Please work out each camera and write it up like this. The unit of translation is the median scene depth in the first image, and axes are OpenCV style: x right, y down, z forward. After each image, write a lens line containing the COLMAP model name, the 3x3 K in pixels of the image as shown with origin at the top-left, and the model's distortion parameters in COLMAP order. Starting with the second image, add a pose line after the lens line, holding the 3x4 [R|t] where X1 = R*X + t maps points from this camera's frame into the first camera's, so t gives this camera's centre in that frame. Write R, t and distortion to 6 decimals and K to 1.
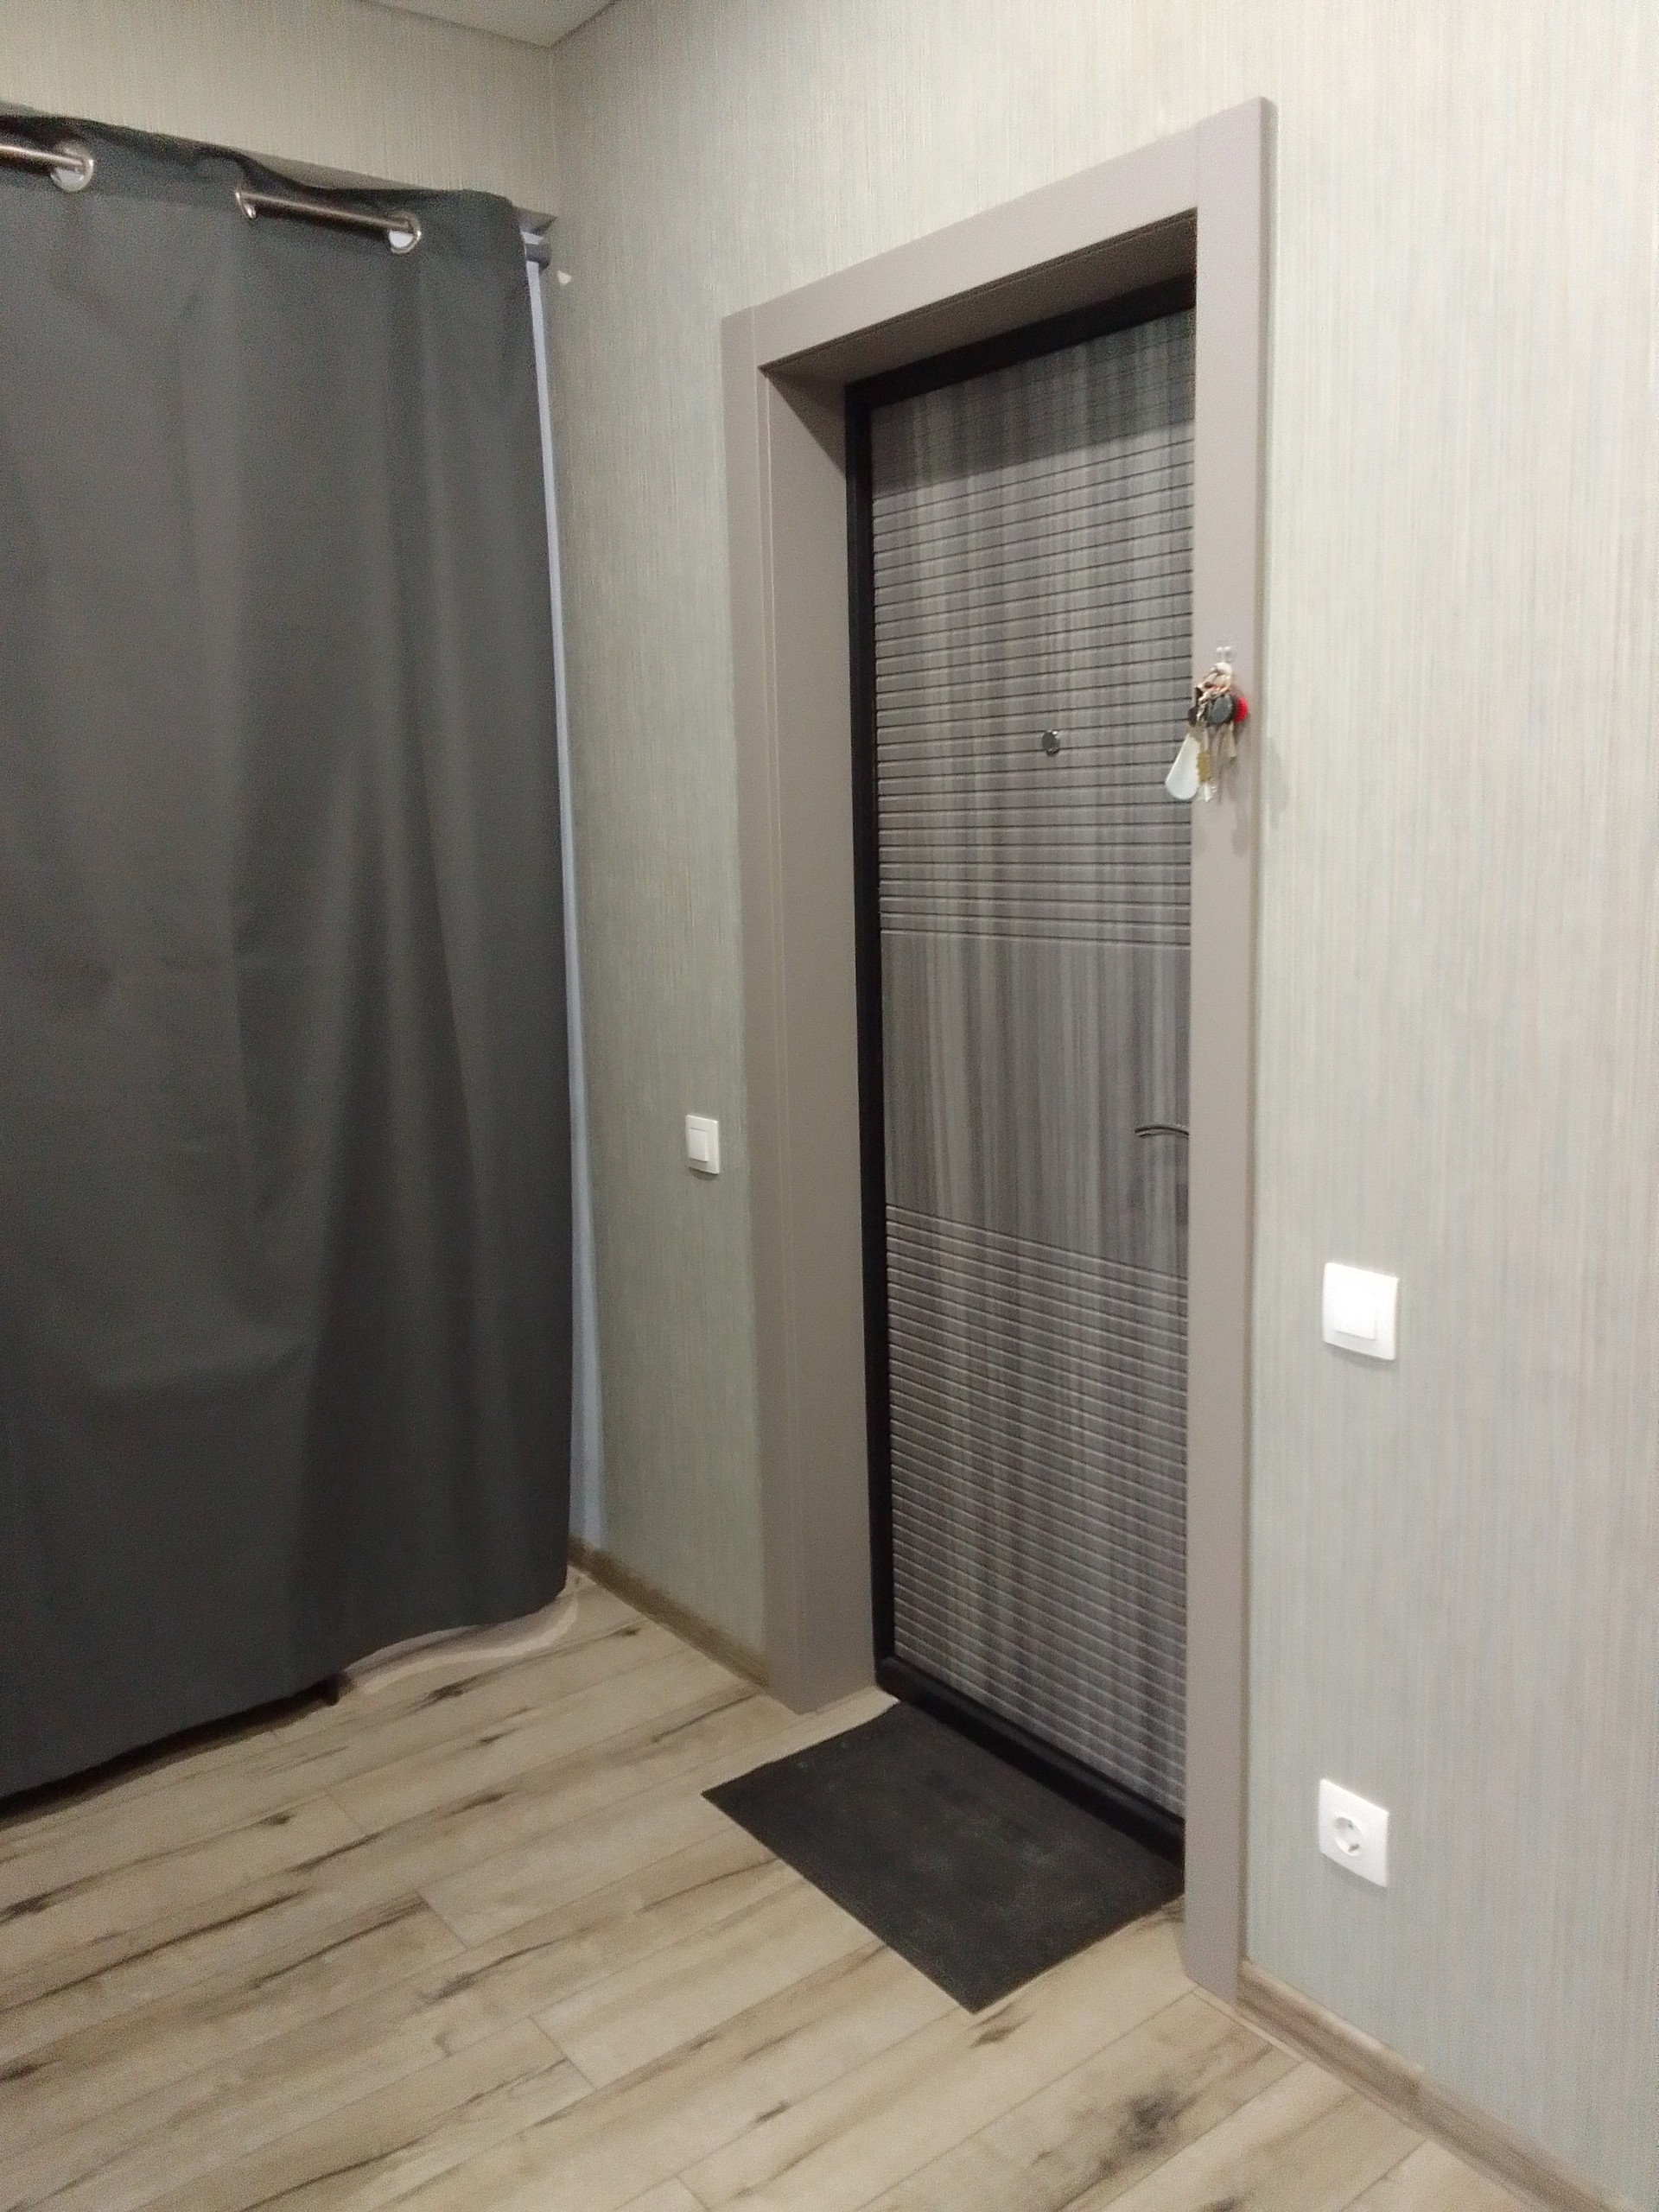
lens RADIAL K [[1696.4, 0, 819.0], [0, 1696.4, 1097.4], [0, 0, 1]] dist [0.046276, -0.078510]
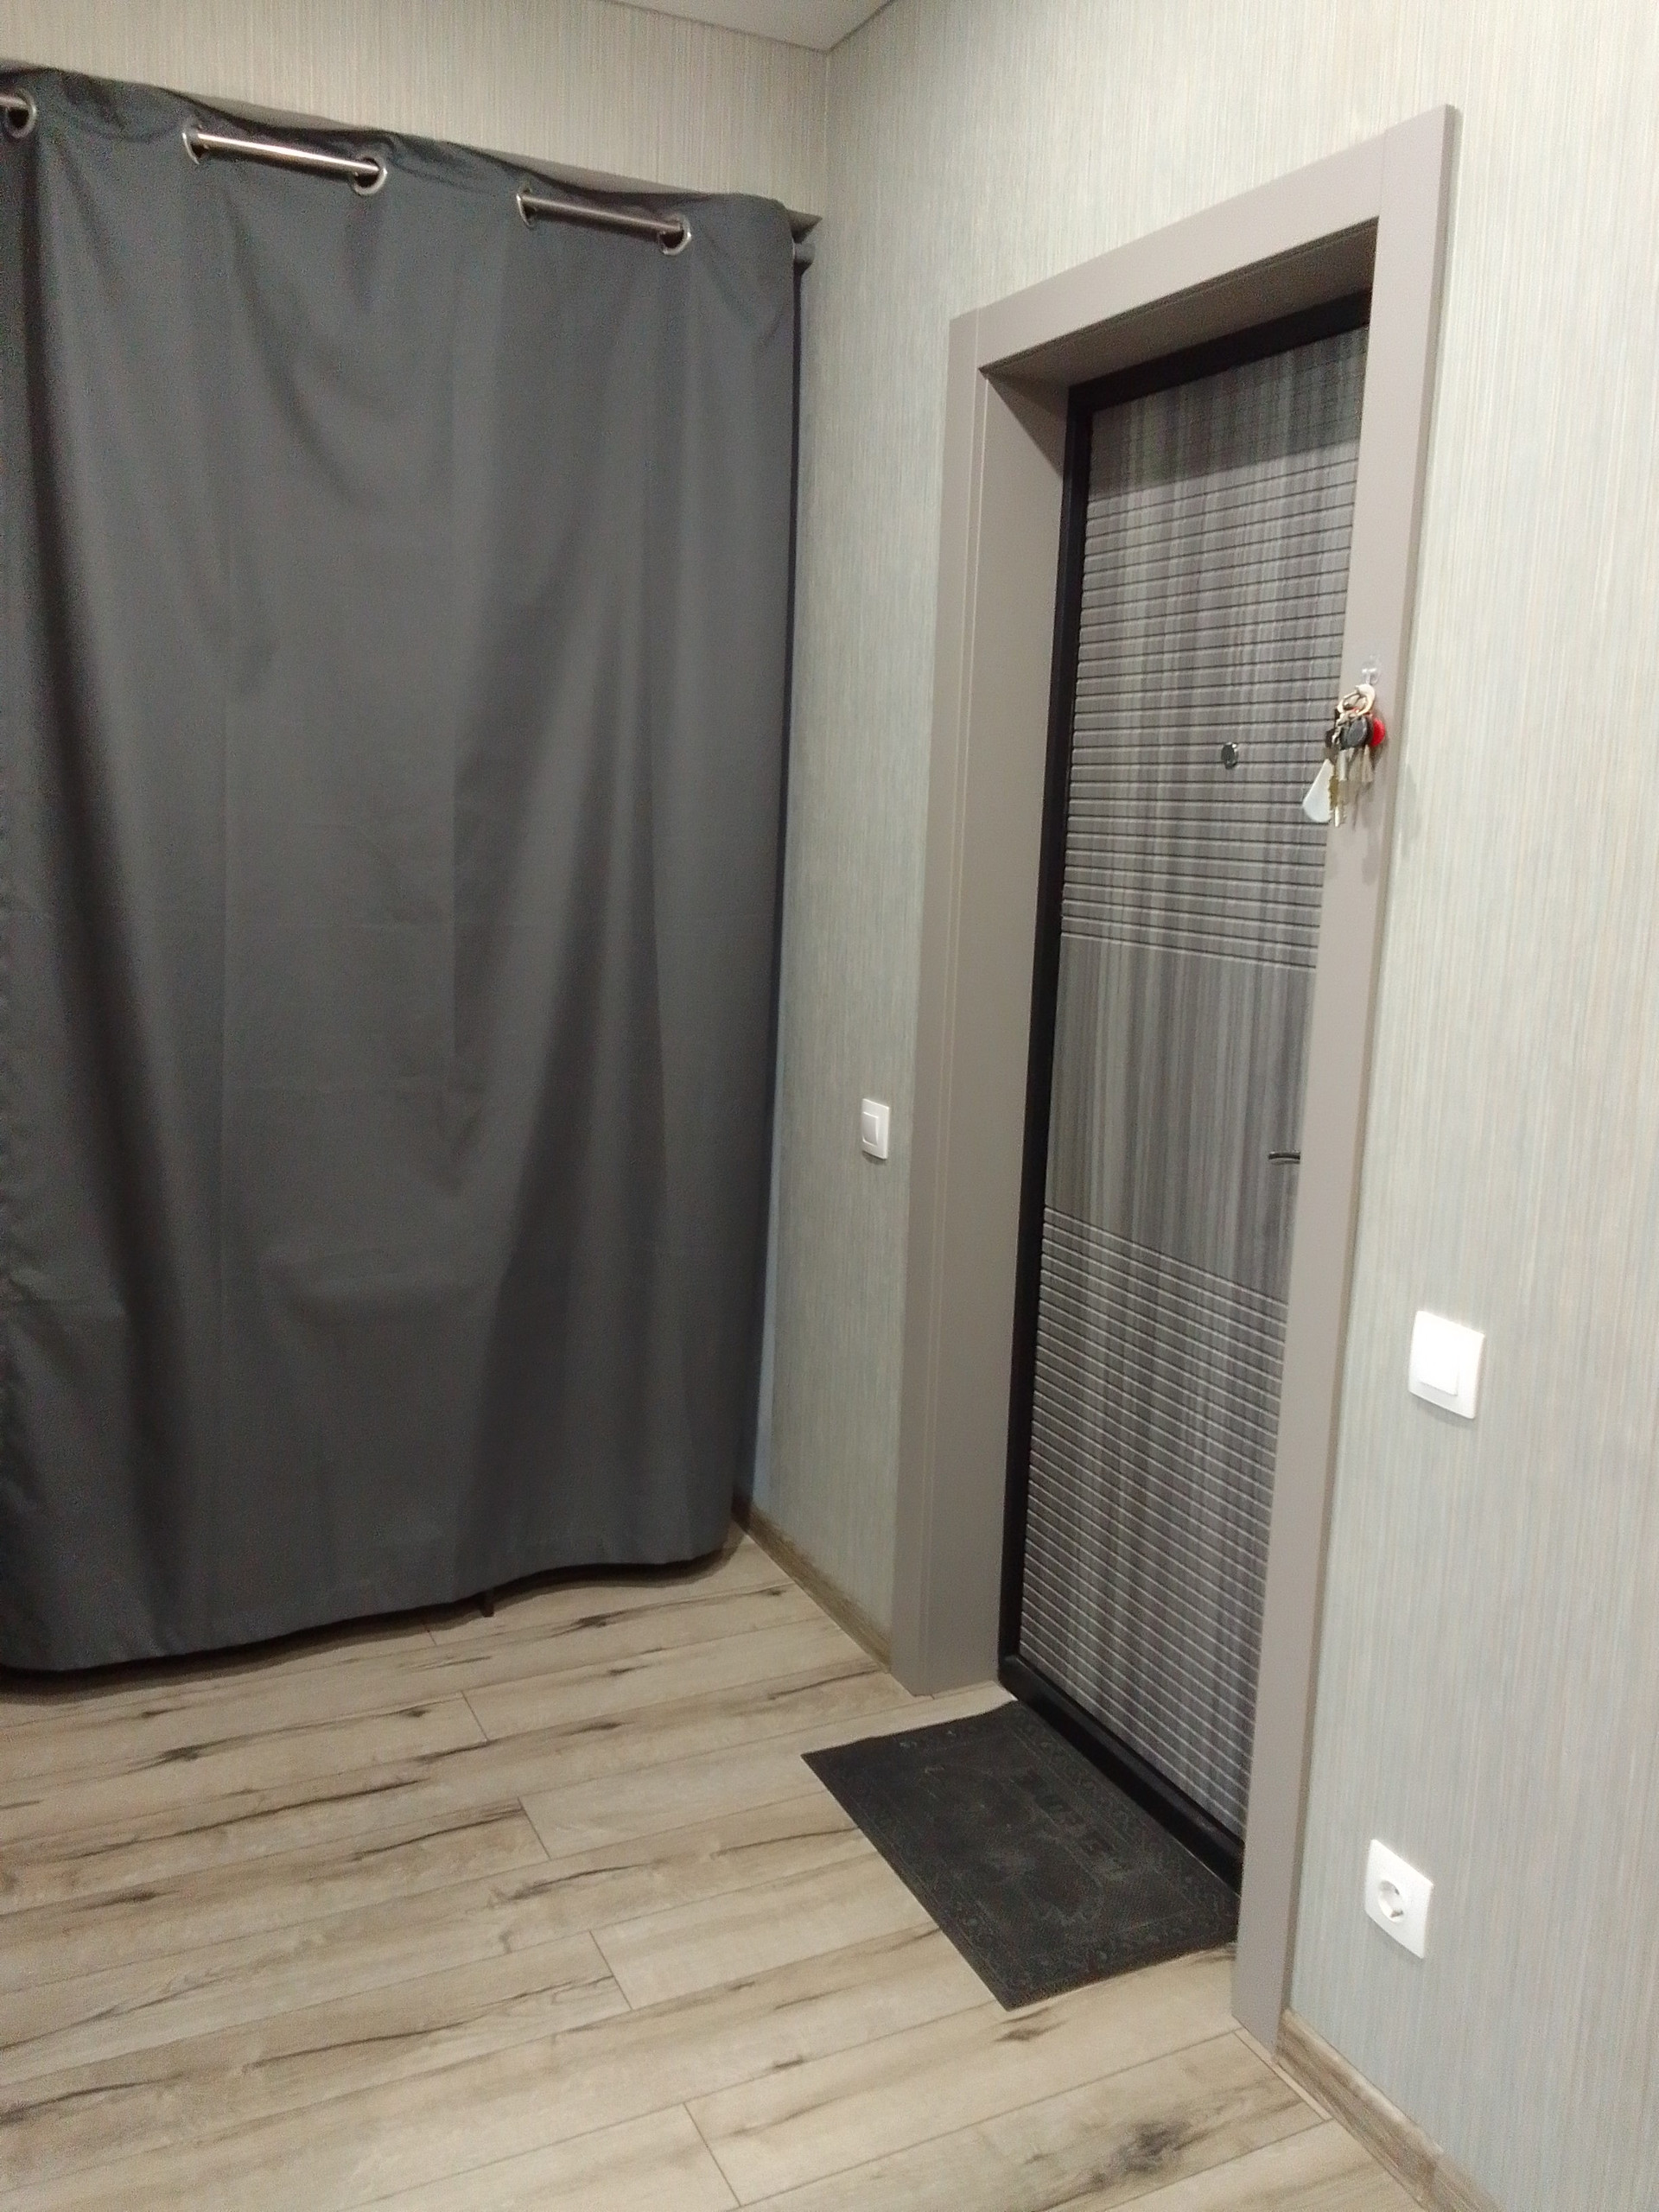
lens RADIAL K [[1696.4, 0, 824.1], [0, 1696.4, 1097.6], [0, 0, 1]] dist [0.046276, -0.078510]
pose [[0.977864, 0.094557, -0.186655, 0.111162], [-0.093045, 0.995519, 0.016866, -0.006561], [0.187413, 0.000875, 0.982281, -0.011142]]
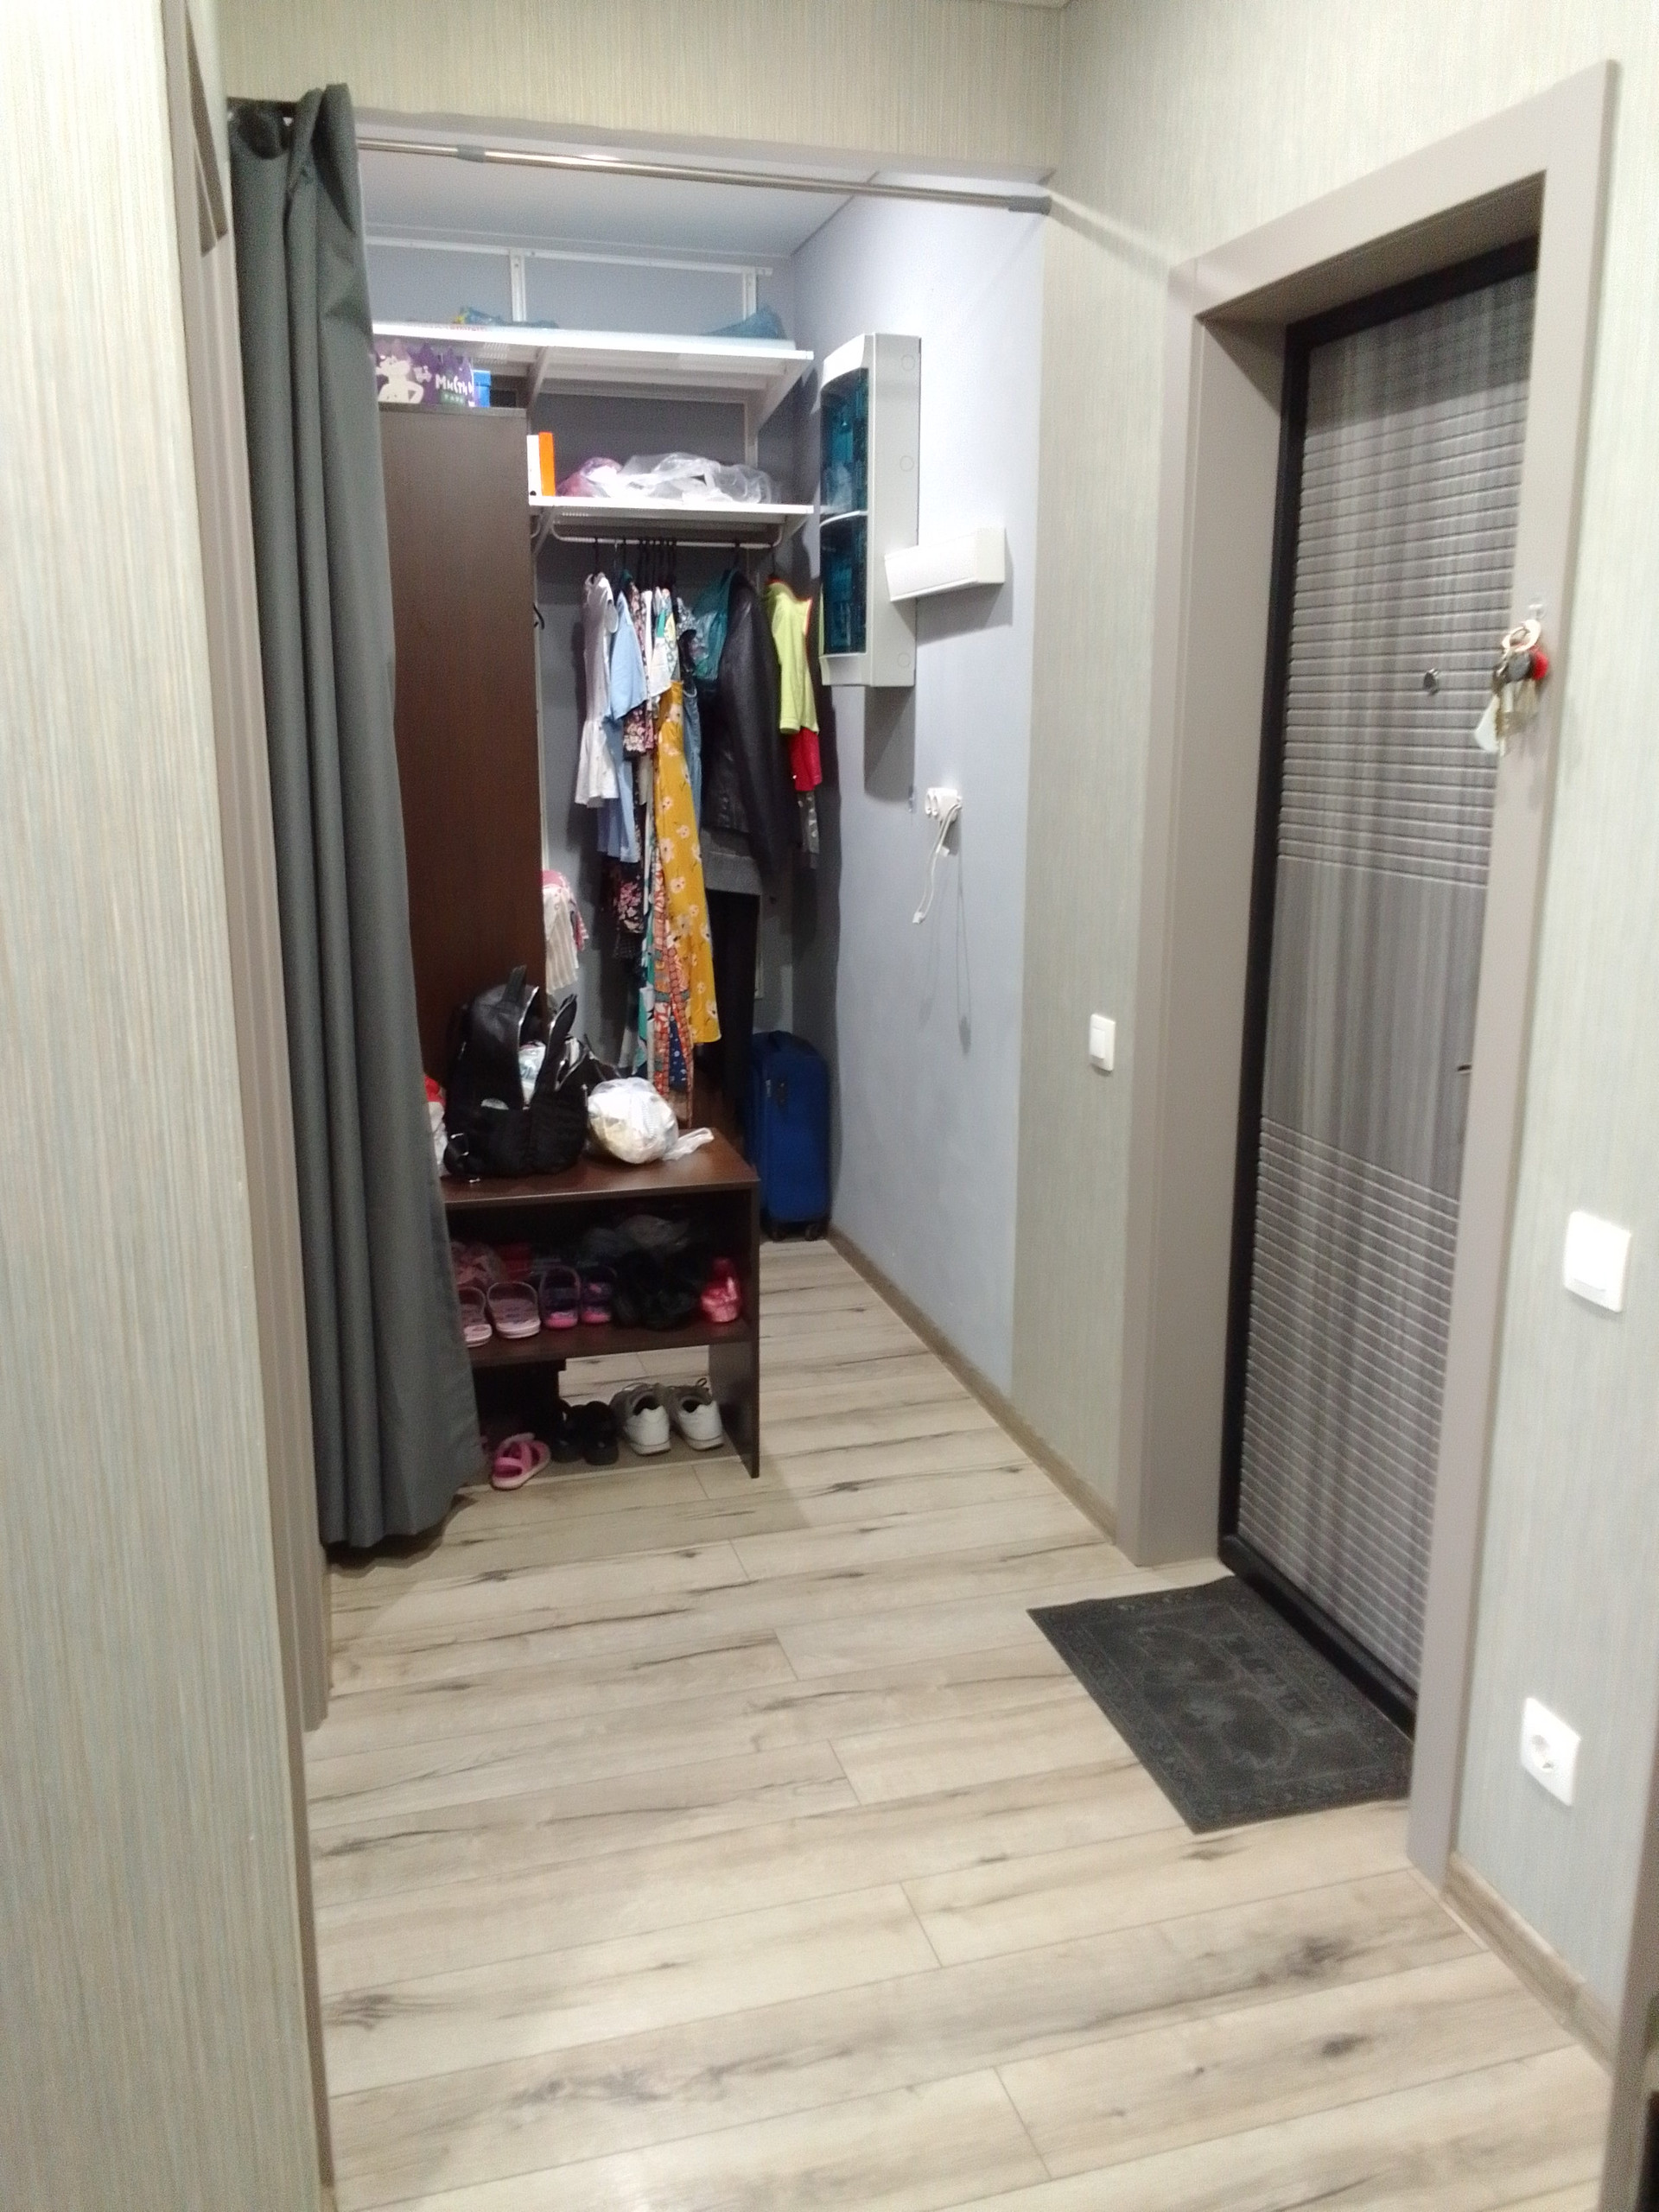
lens RADIAL K [[1696.4, 0, 820.9], [0, 1696.4, 1100.5], [0, 0, 1]] dist [0.046276, -0.078510]
pose [[0.929147, 0.109377, -0.353159, 0.187743], [-0.084608, 0.992793, 0.084879, -0.015411], [0.359898, -0.048985, 0.931705, -0.101345]]
